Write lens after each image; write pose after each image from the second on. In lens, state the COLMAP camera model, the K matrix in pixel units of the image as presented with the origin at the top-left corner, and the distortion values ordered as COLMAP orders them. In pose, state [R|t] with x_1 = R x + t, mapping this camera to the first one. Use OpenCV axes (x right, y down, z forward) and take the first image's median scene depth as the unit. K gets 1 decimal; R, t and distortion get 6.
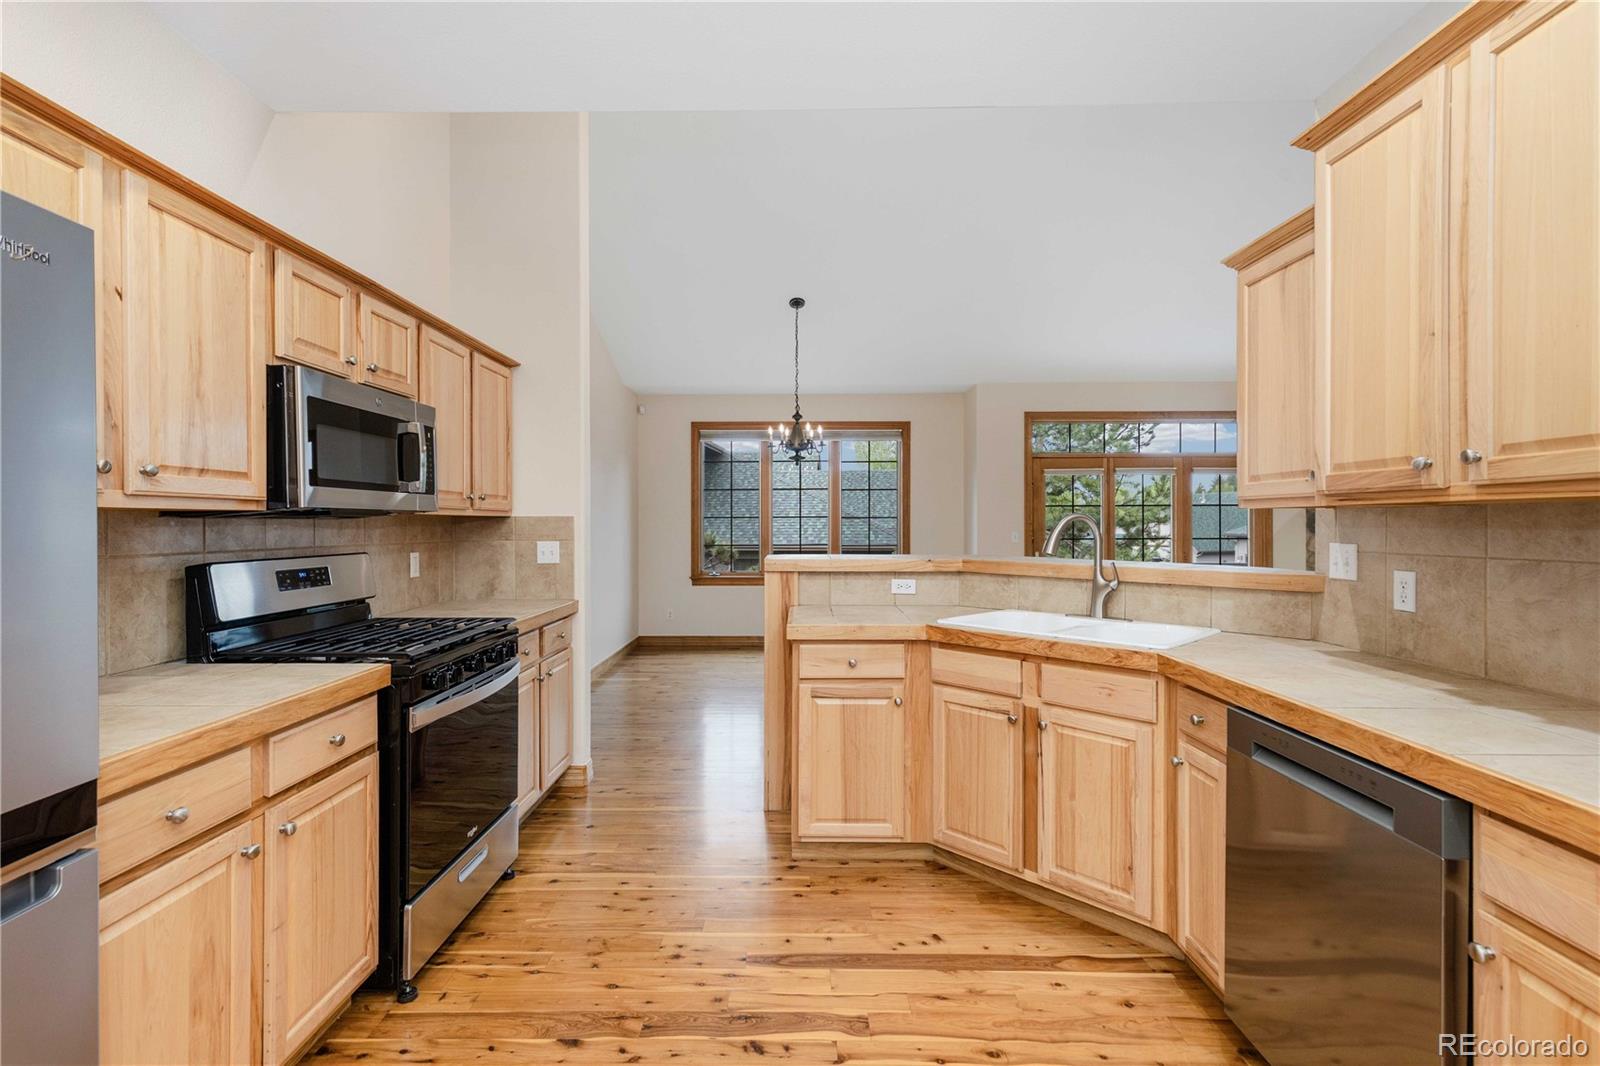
lens RADIAL K [[733.2, 0, 789.3], [0, 733.2, 525.7], [0, 0, 1]] dist [0.010493, -0.000881]
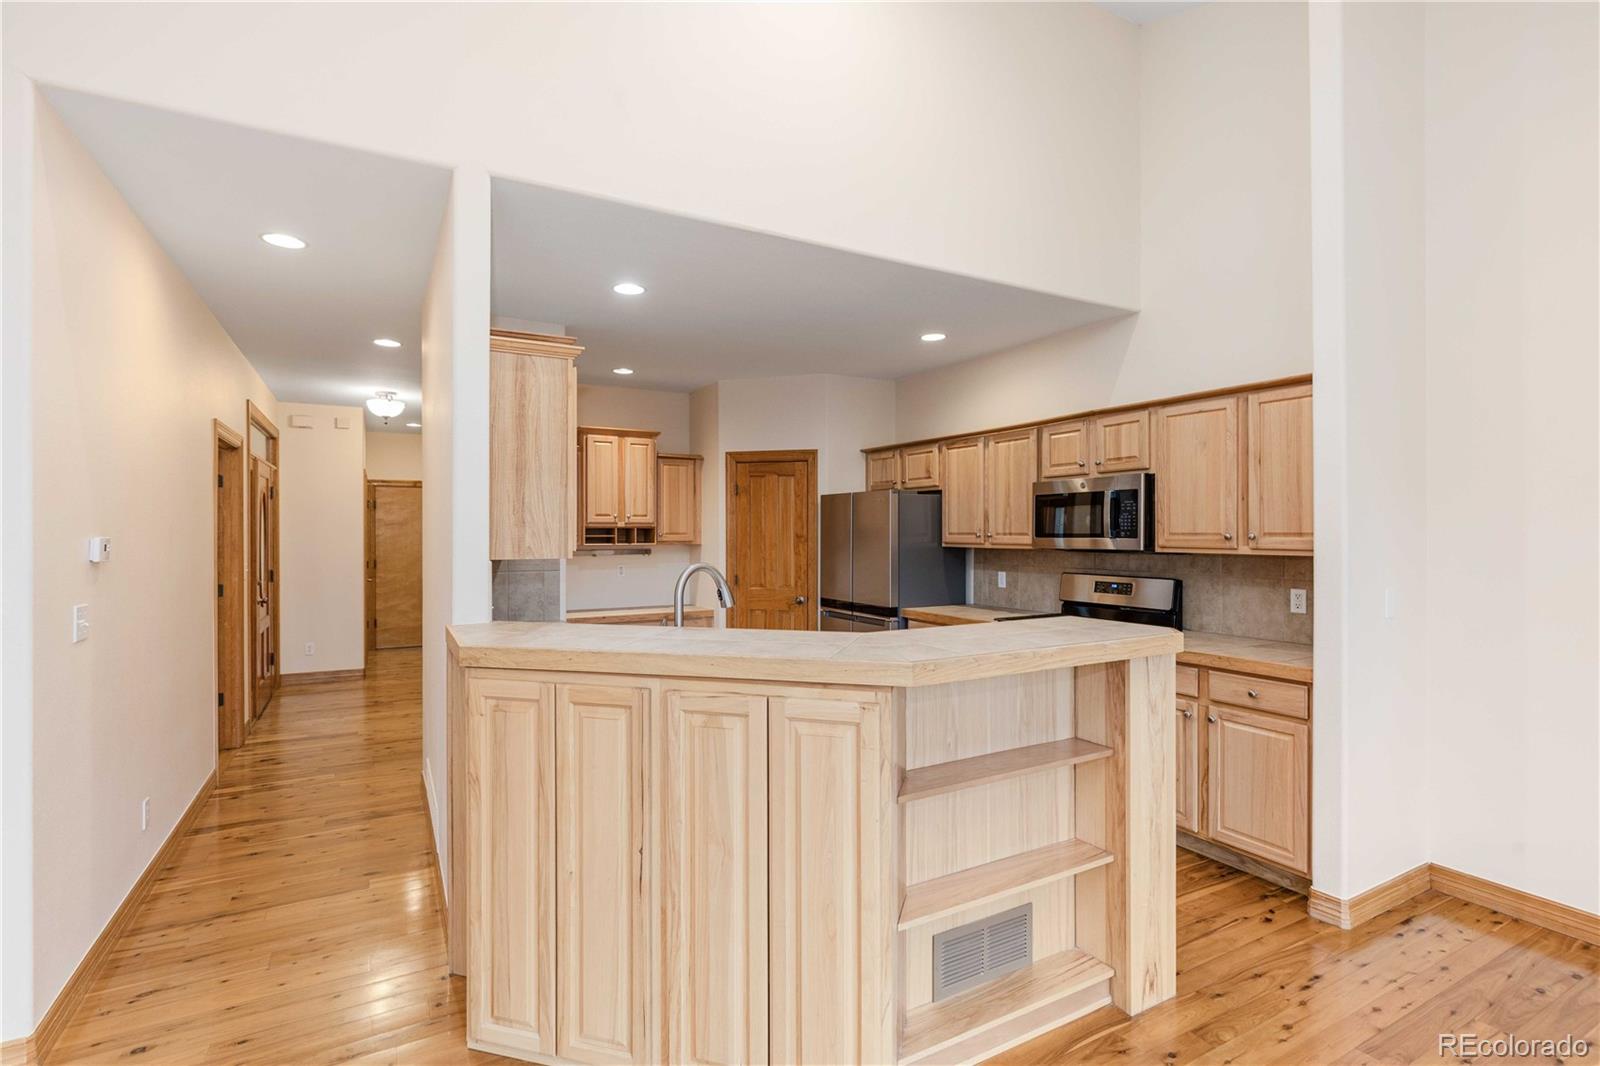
lens RADIAL K [[748.7, 0, 790.9], [0, 748.7, 537.6], [0, 0, 1]] dist [0.000675, -0.000048]
pose [[-0.869693, 0.008471, -0.493520, 0.835012], [0.003100, 0.999927, 0.011699, -0.067211], [0.493583, 0.008644, -0.869656, 2.072445]]
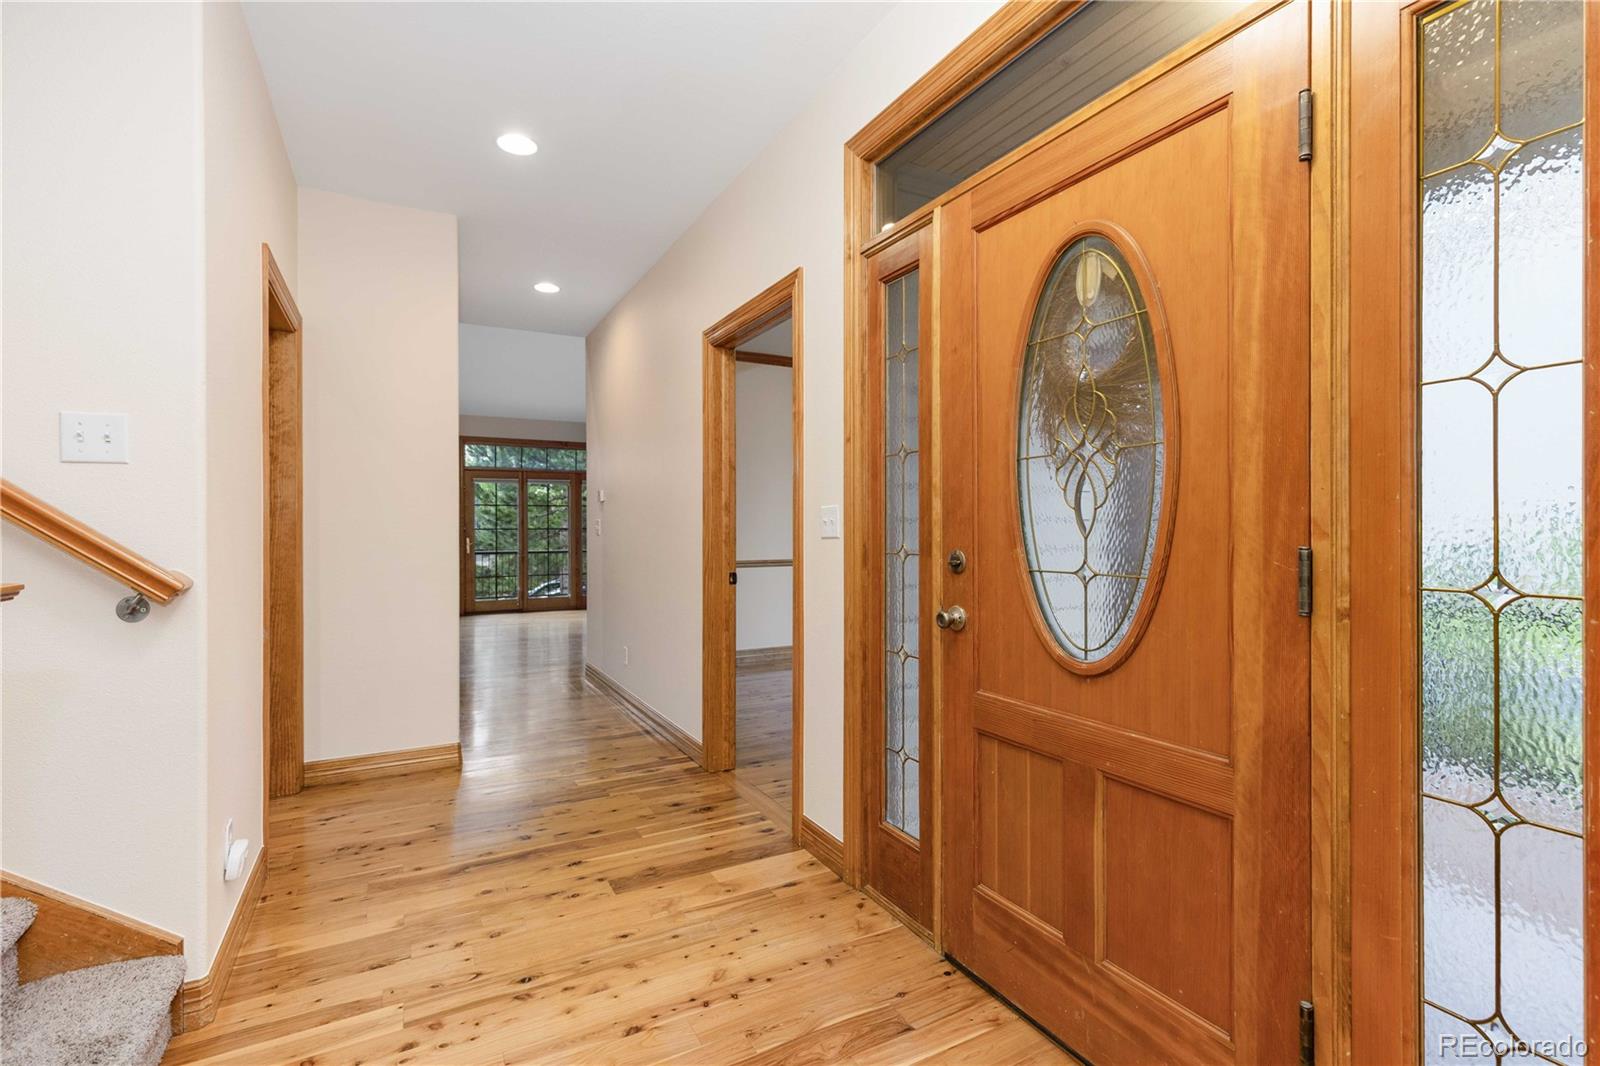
lens RADIAL K [[733.2, 0, 789.3], [0, 733.2, 525.7], [0, 0, 1]] dist [0.010493, -0.000881]
pose [[0.876265, 0.000950, 0.481829, 0.601370], [0.001275, 0.999990, -0.004290, 0.063432], [-0.481828, 0.004373, 0.876255, -1.404514]]
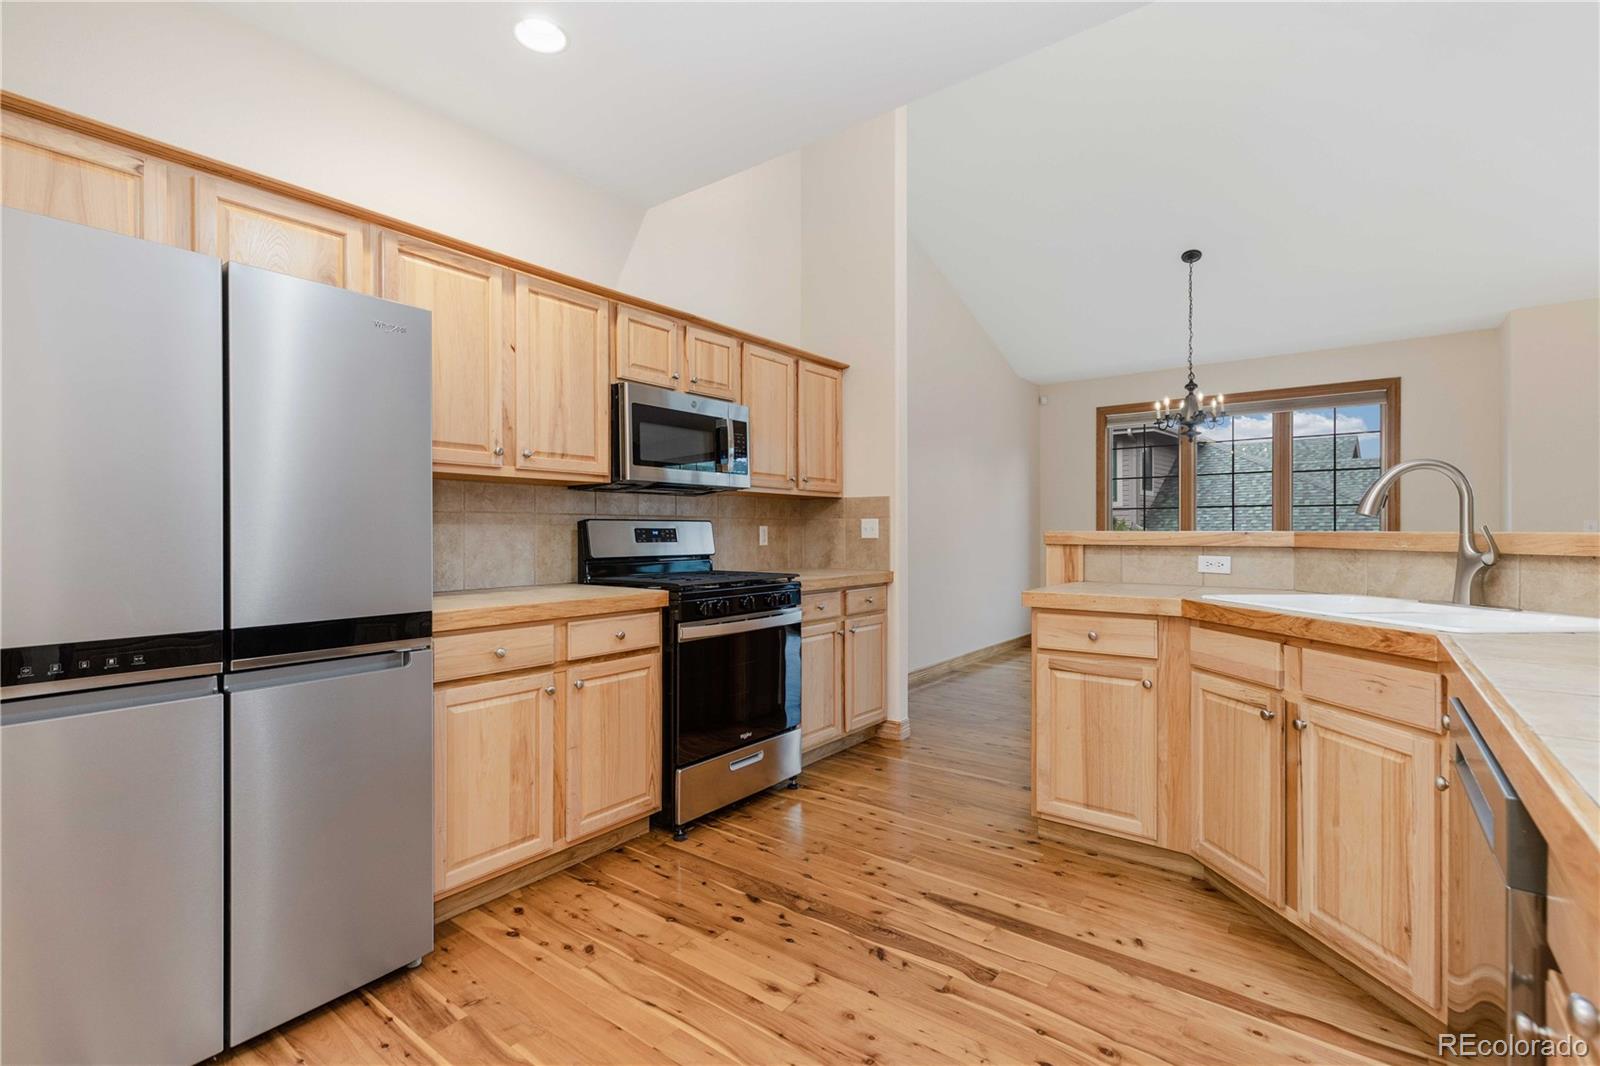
lens RADIAL K [[729.4, 0, 791.5], [0, 729.4, 530.5], [0, 0, 1]] dist [0.012123, -0.000707]
pose [[0.799217, -0.000639, -0.601043, 0.370996], [-0.001758, 0.999993, -0.003401, 0.064110], [0.601040, 0.003775, 0.799210, 0.039751]]
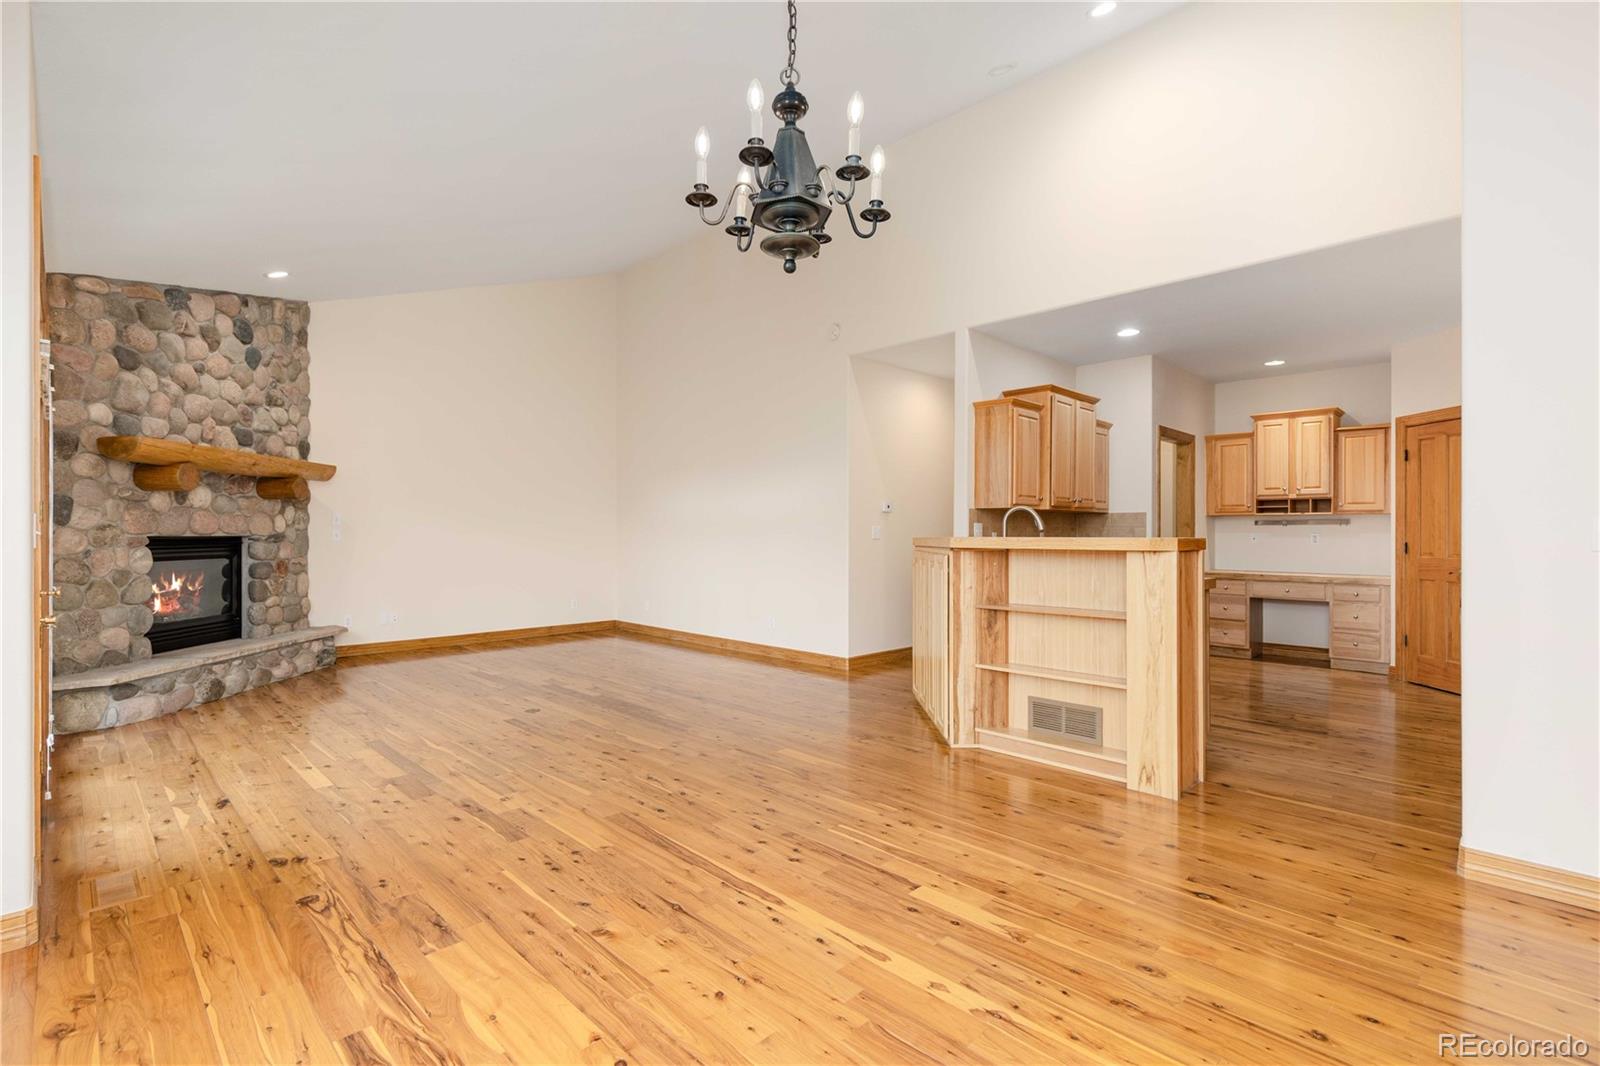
lens RADIAL K [[733.2, 0, 789.3], [0, 733.2, 525.7], [0, 0, 1]] dist [0.010493, -0.000881]
pose [[-0.713493, 0.008711, 0.700608, -0.466951], [0.002373, 0.999947, -0.010016, 0.047776], [-0.700658, -0.005484, -0.713476, 2.899529]]
